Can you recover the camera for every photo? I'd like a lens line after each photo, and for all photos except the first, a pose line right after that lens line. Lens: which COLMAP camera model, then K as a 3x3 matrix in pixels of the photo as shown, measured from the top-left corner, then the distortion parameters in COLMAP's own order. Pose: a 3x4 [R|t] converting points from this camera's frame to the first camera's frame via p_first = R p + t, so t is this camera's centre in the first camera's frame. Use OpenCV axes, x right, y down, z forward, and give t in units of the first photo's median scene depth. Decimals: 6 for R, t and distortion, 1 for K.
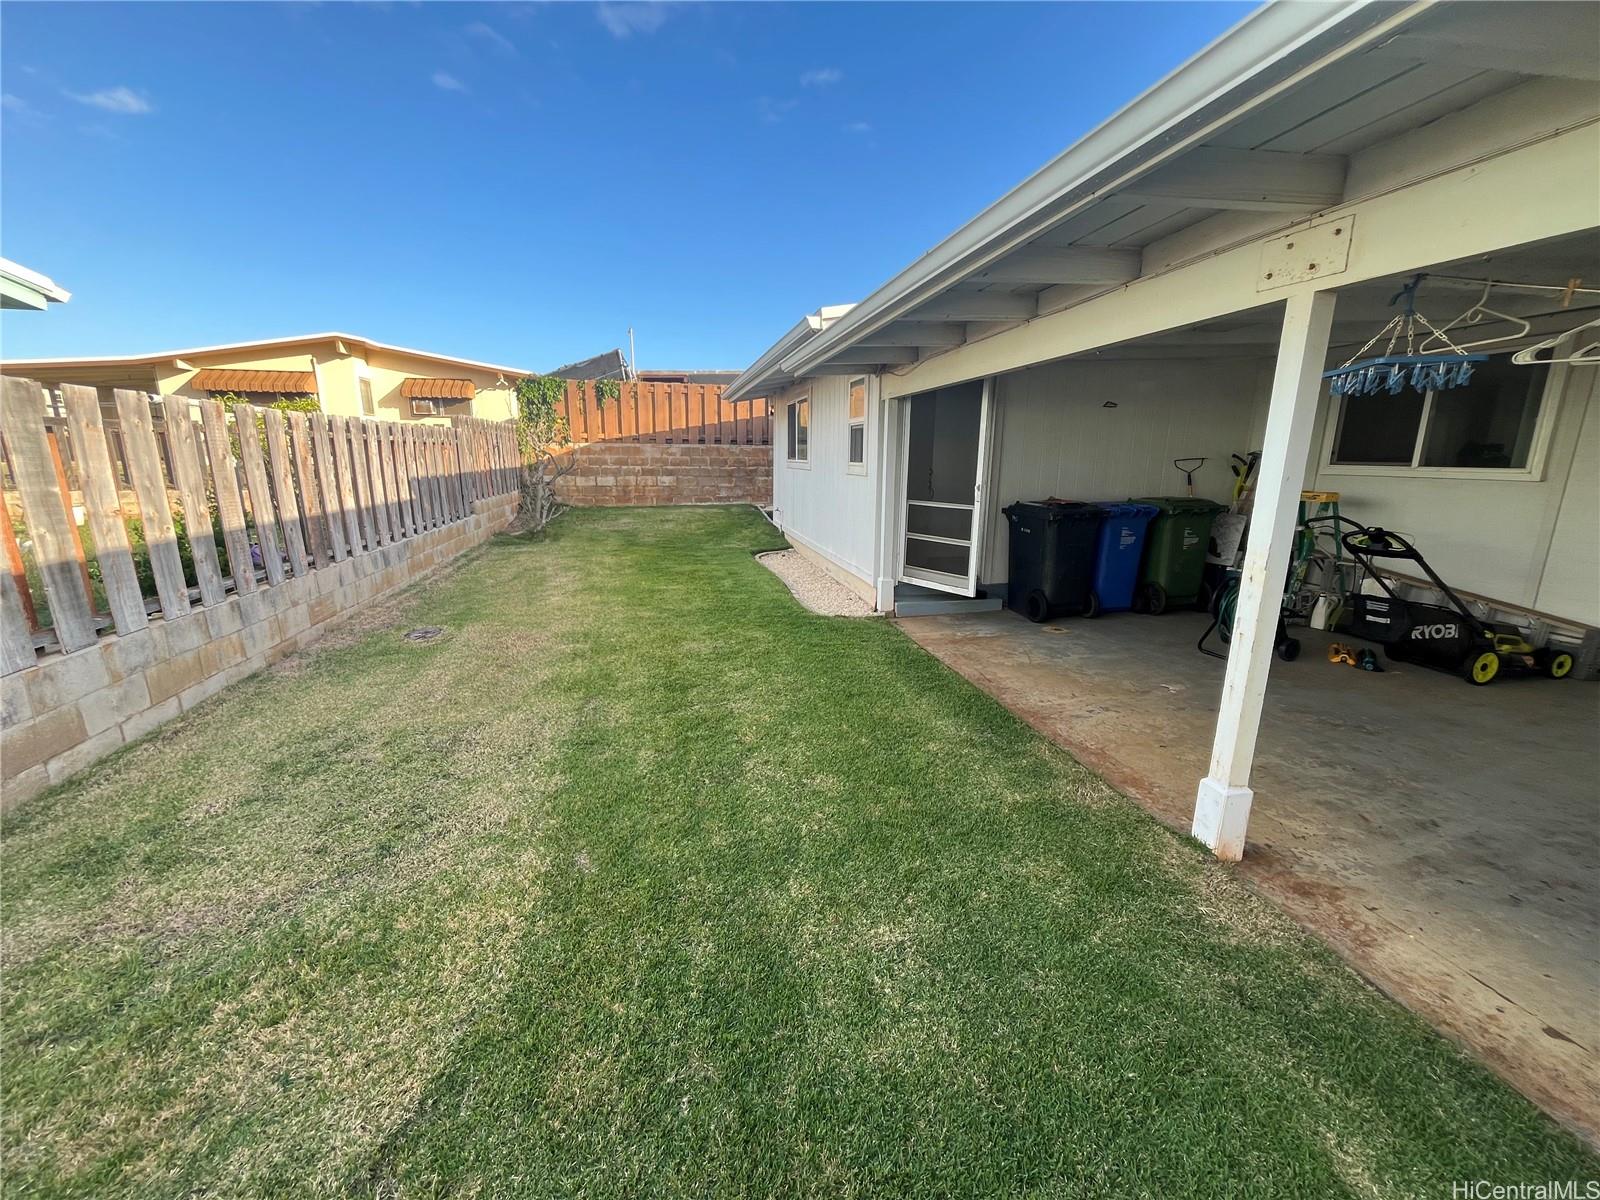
lens RADIAL K [[645.6, 0, 800.0], [0, 645.6, 600.0], [0, 0, 1]] dist [-0.002276, -0.000271]
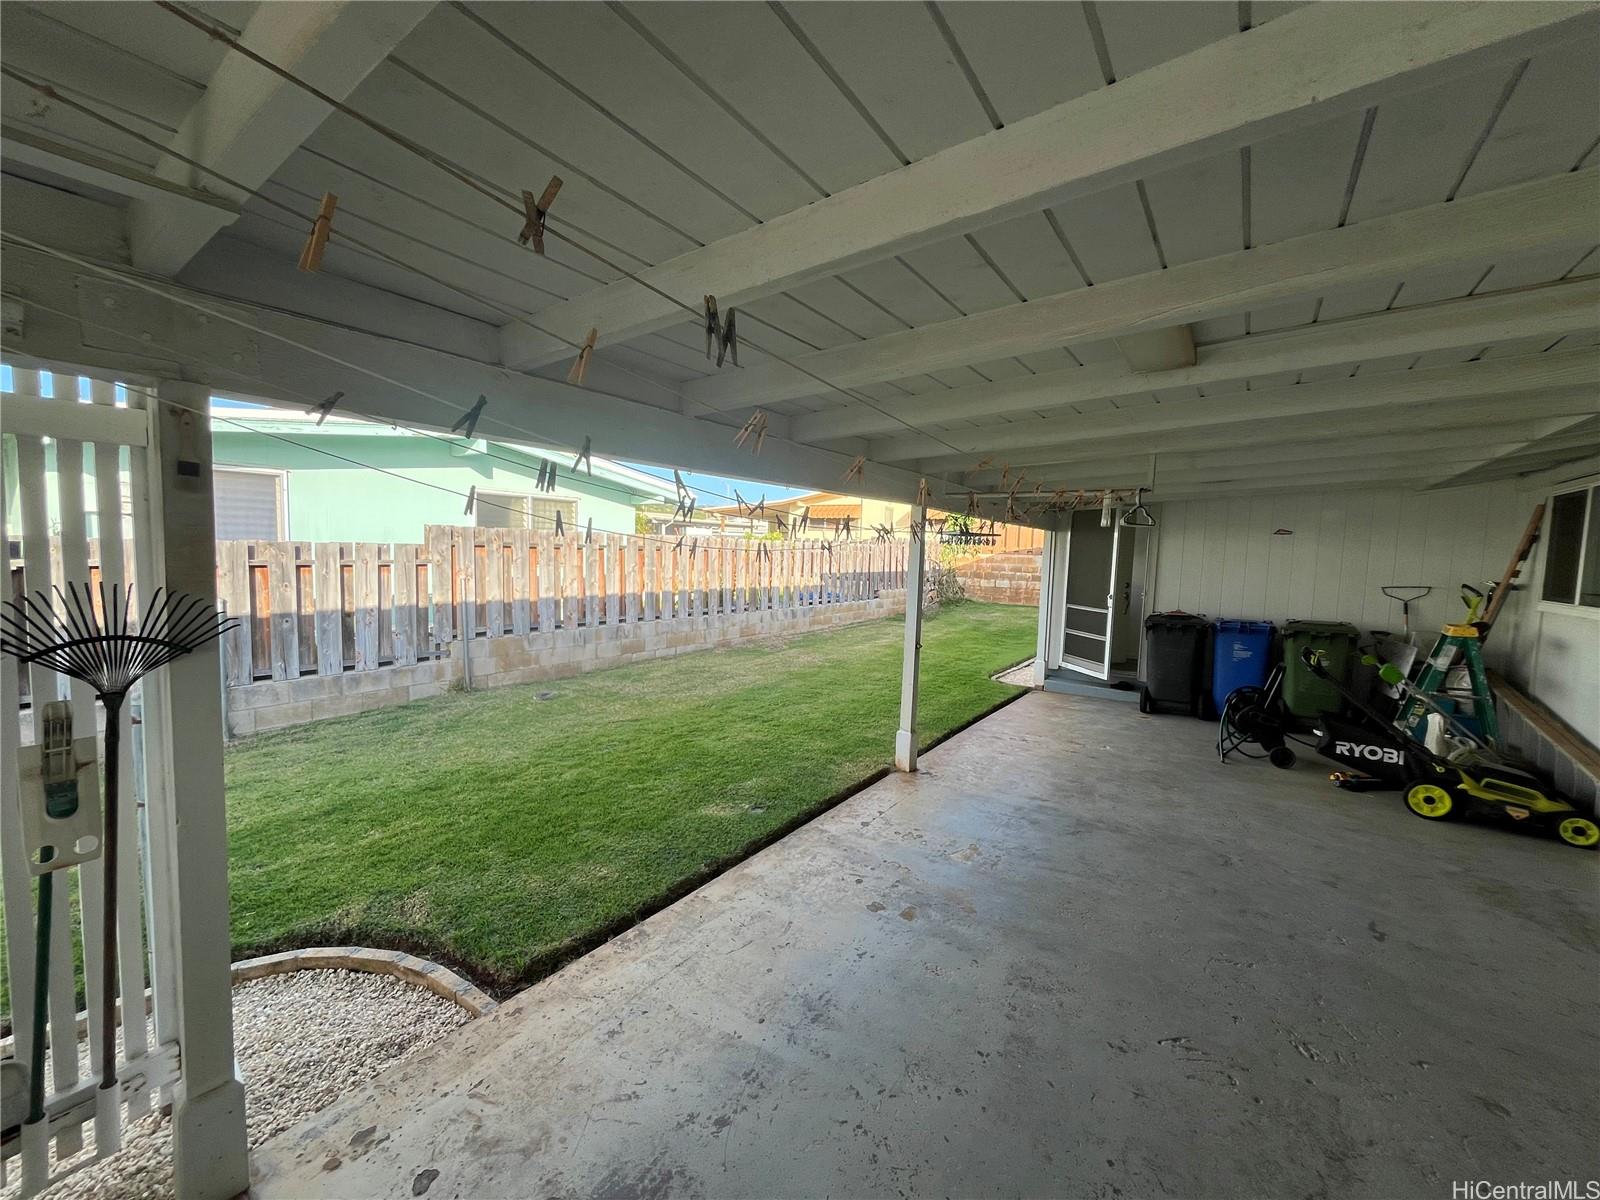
lens RADIAL K [[645.6, 0, 800.0], [0, 645.6, 600.0], [0, 0, 1]] dist [-0.002276, -0.000271]
pose [[0.682879, 0.071260, -0.727048, 0.861447], [-0.186325, 0.979305, -0.079021, 0.048254], [0.706371, 0.189429, 0.682024, -0.322412]]
